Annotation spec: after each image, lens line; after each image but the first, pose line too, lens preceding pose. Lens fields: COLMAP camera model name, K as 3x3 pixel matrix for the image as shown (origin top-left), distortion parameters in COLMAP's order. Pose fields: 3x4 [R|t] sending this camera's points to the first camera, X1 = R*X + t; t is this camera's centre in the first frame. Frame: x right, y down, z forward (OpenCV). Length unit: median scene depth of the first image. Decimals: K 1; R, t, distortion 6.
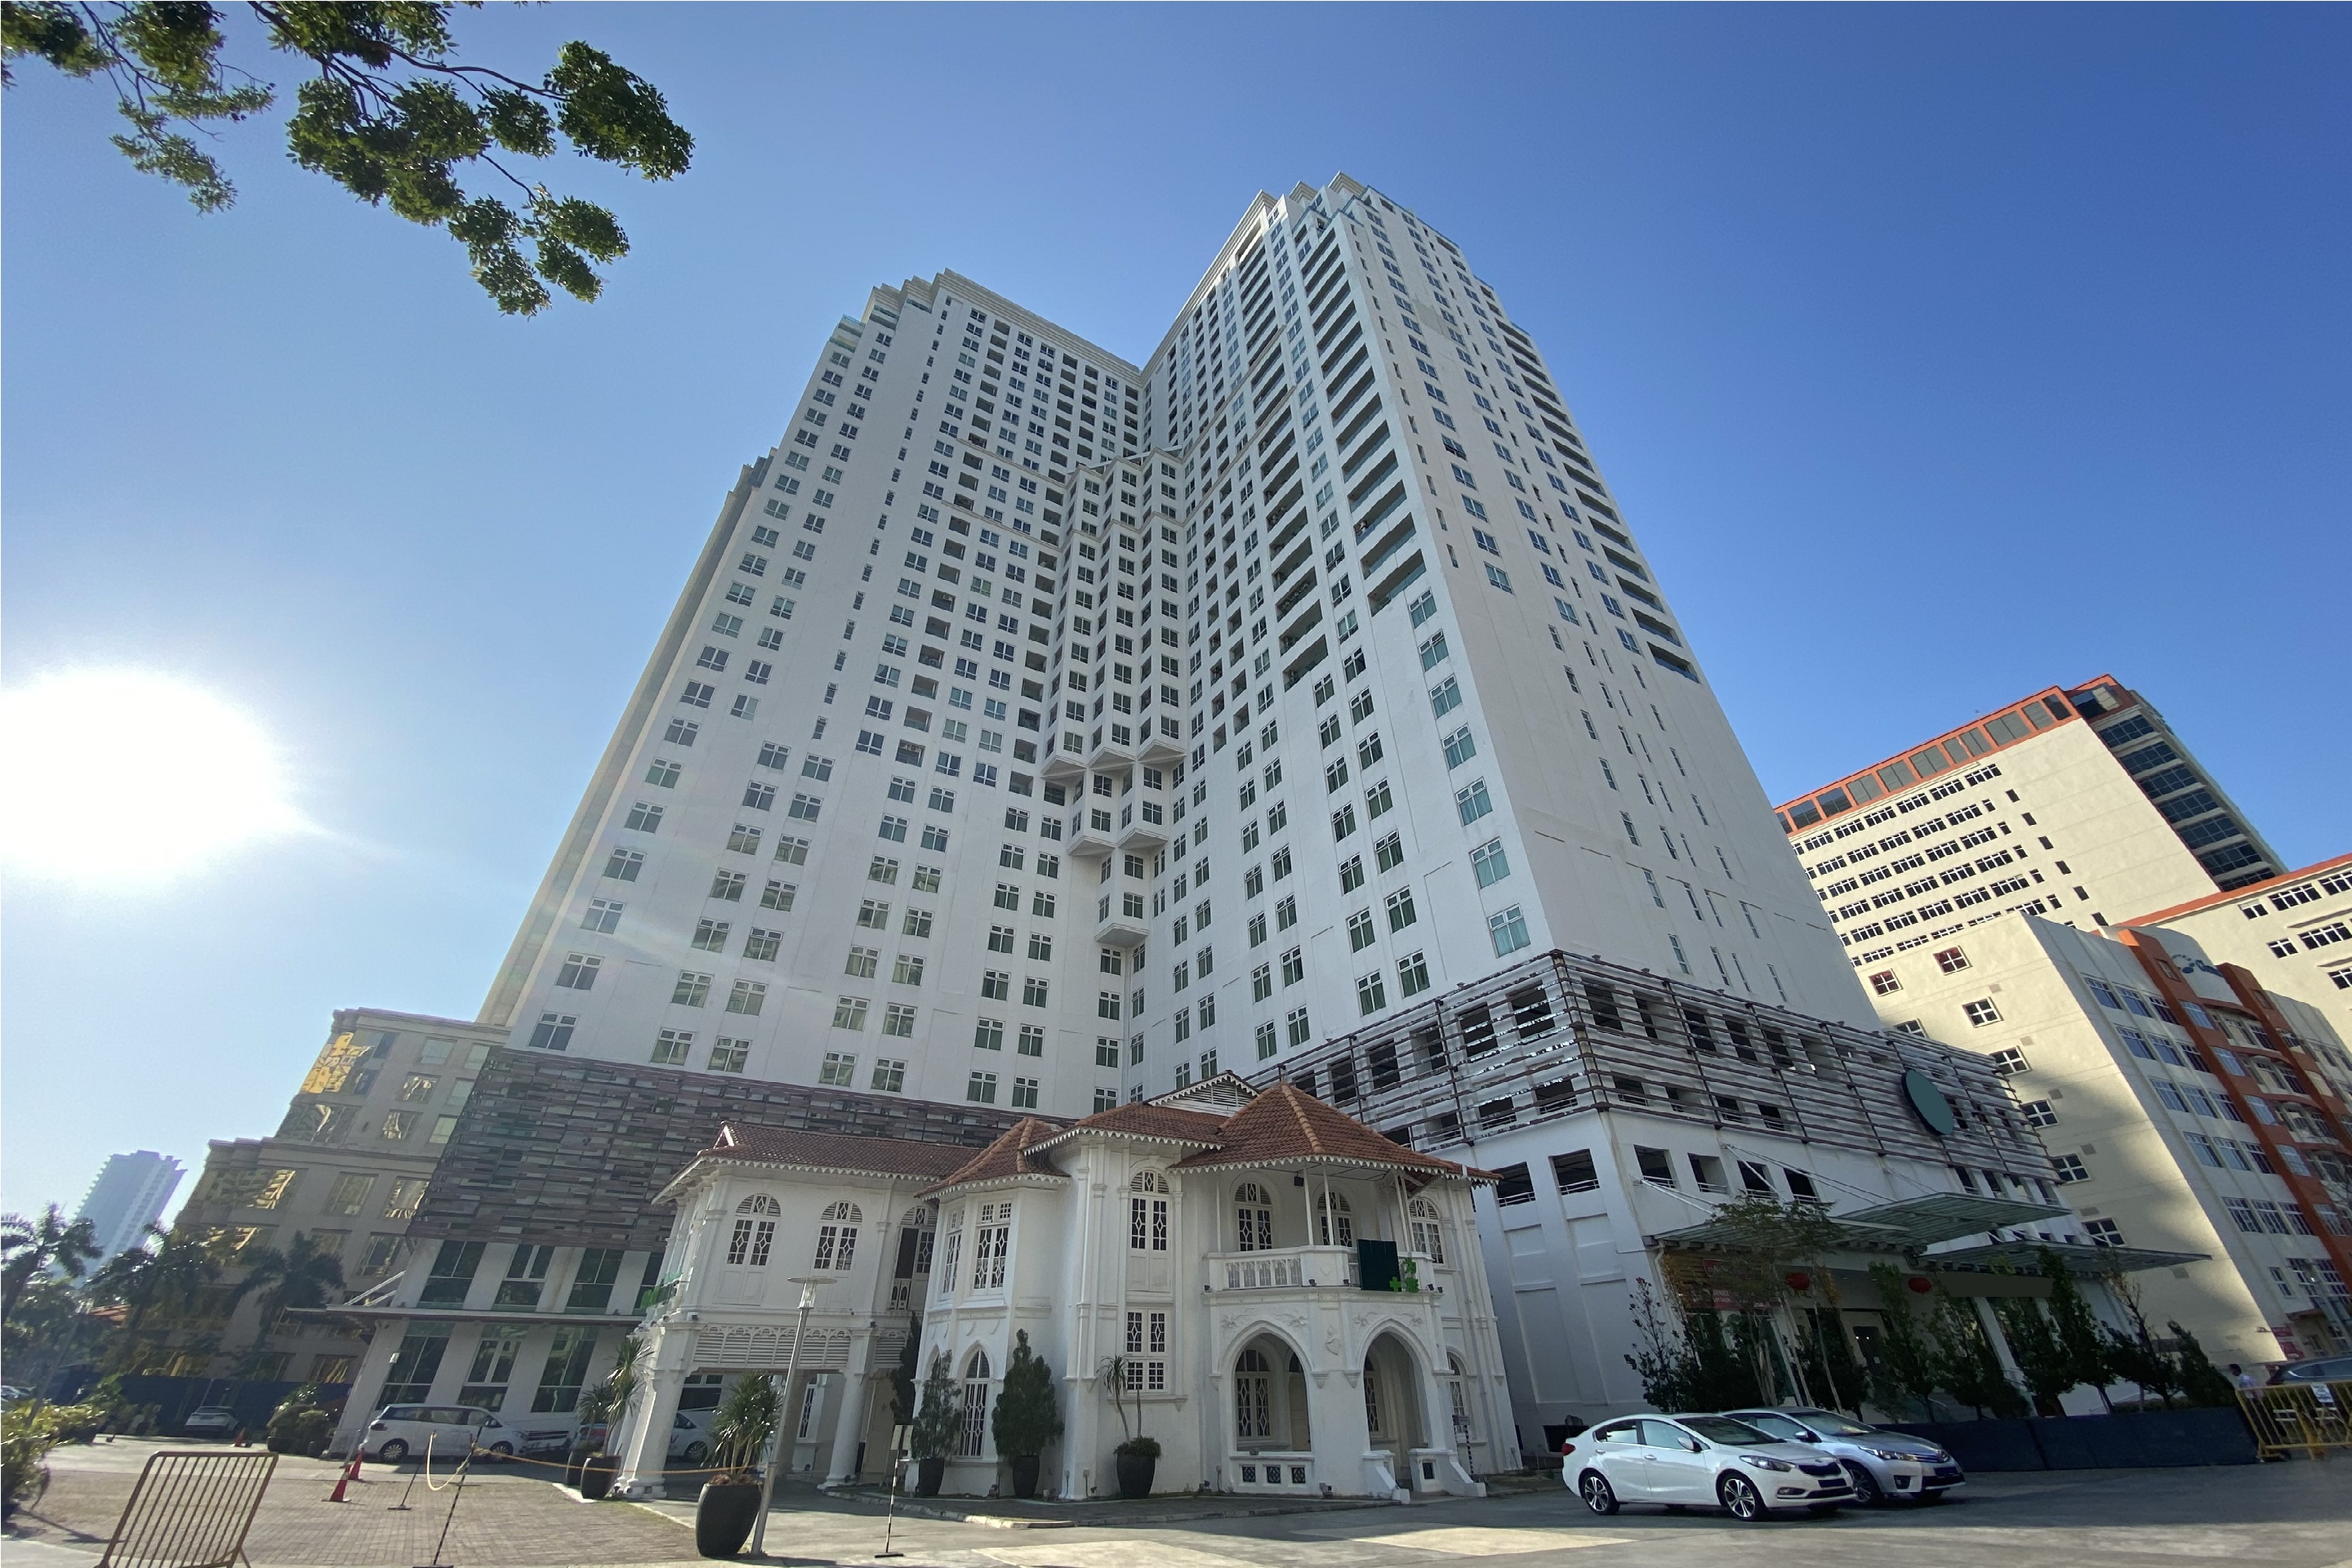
lens RADIAL K [[928.4, 0, 1181.2], [0, 928.4, 756.6], [0, 0, 1]] dist [0.028281, -0.024815]
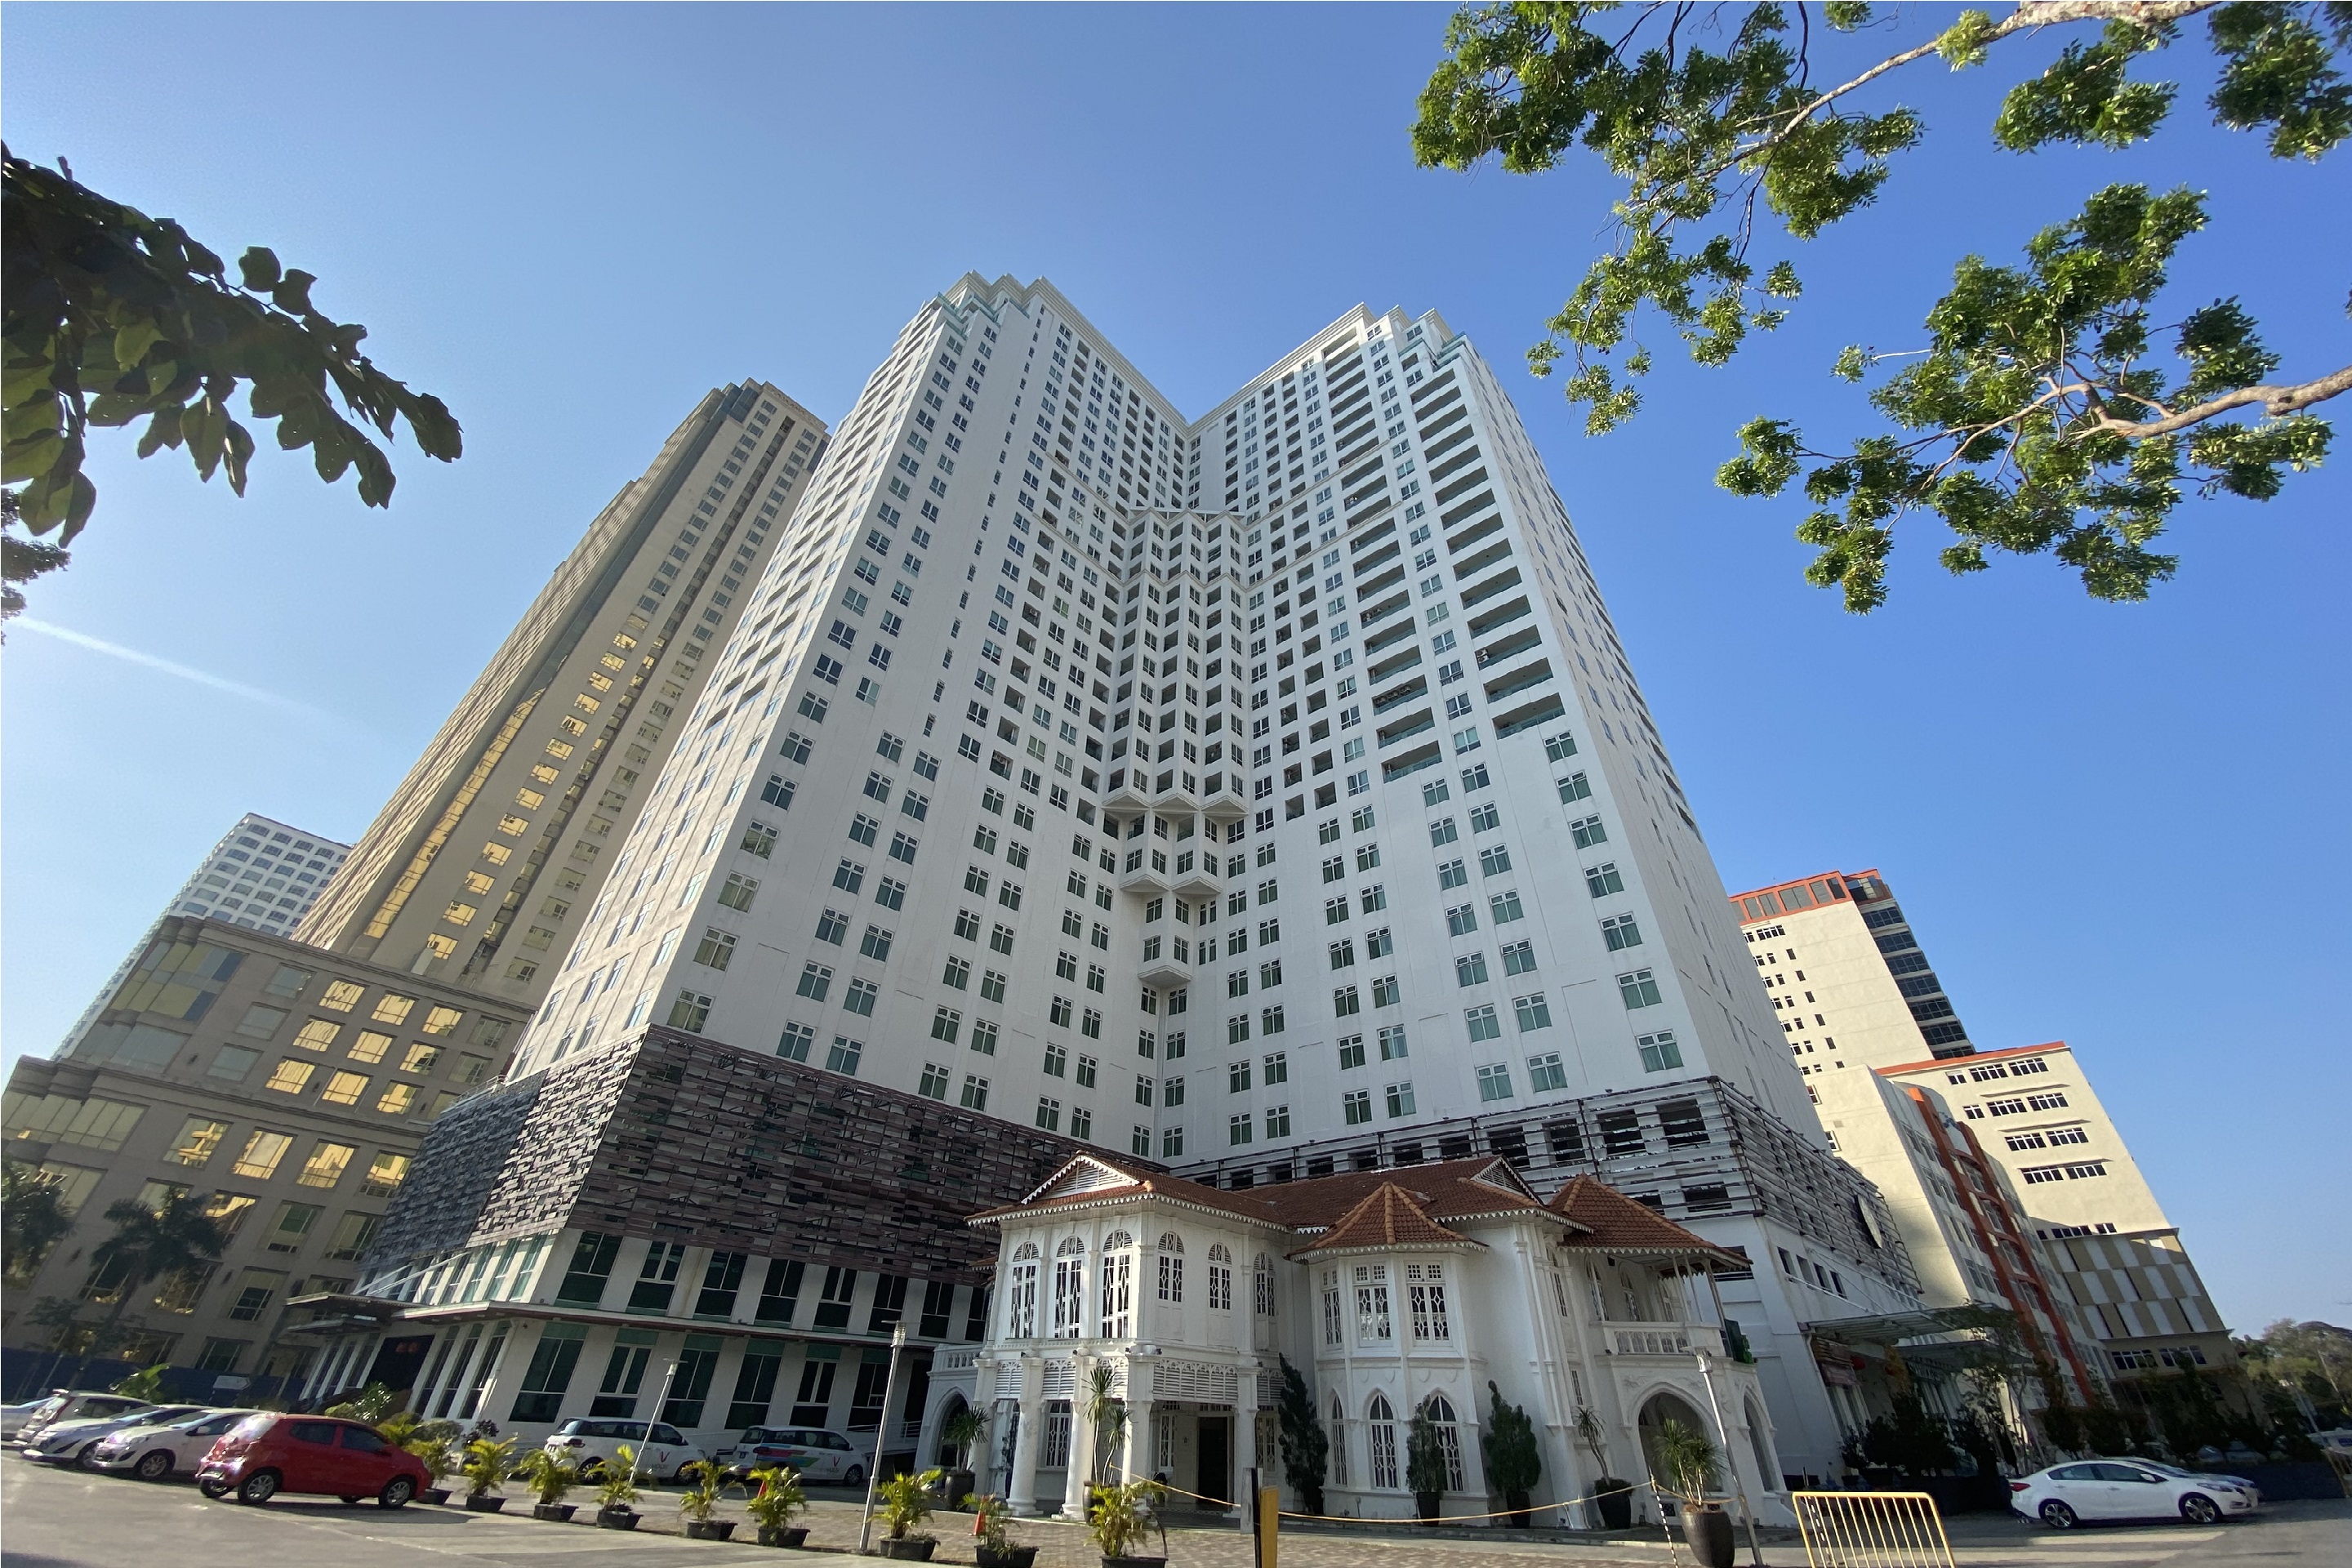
lens RADIAL K [[948.3, 0, 1124.2], [0, 948.3, 743.9], [0, 0, 1]] dist [0.044428, -0.043511]
pose [[0.955871, 0.197267, 0.217706, -0.397855], [-0.192378, 0.980350, -0.043646, -0.006945], [-0.222038, -0.000162, 0.975038, -0.019859]]
